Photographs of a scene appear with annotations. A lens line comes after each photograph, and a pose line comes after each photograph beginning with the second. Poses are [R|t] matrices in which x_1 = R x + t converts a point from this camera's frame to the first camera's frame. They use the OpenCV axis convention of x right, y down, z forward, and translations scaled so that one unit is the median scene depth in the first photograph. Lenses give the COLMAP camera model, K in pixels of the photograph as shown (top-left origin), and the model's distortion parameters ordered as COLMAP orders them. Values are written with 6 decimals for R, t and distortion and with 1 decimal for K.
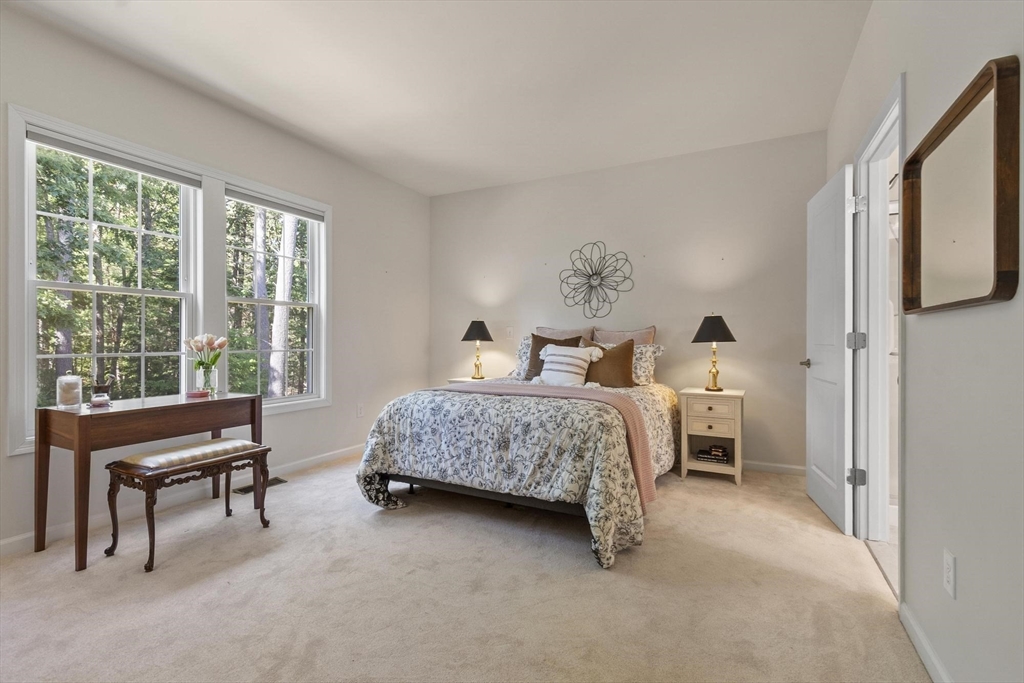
lens RADIAL K [[457.4, 0, 507.9], [0, 457.4, 342.0], [0, 0, 1]] dist [0.001457, -0.001142]
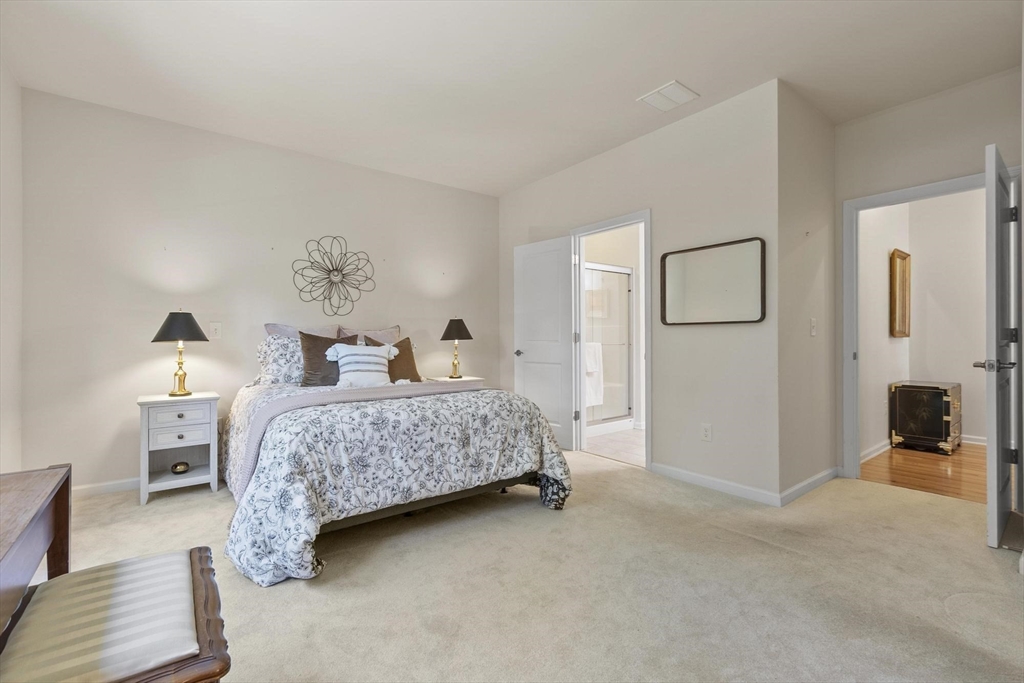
lens RADIAL K [[457.4, 0, 493.7], [0, 457.4, 333.0], [0, 0, 1]] dist [0.001457, -0.001142]
pose [[0.435354, 0.005802, 0.900240, -0.847539], [0.009975, 0.999887, -0.011268, -0.004132], [-0.900204, 0.013886, 0.435247, 0.469349]]
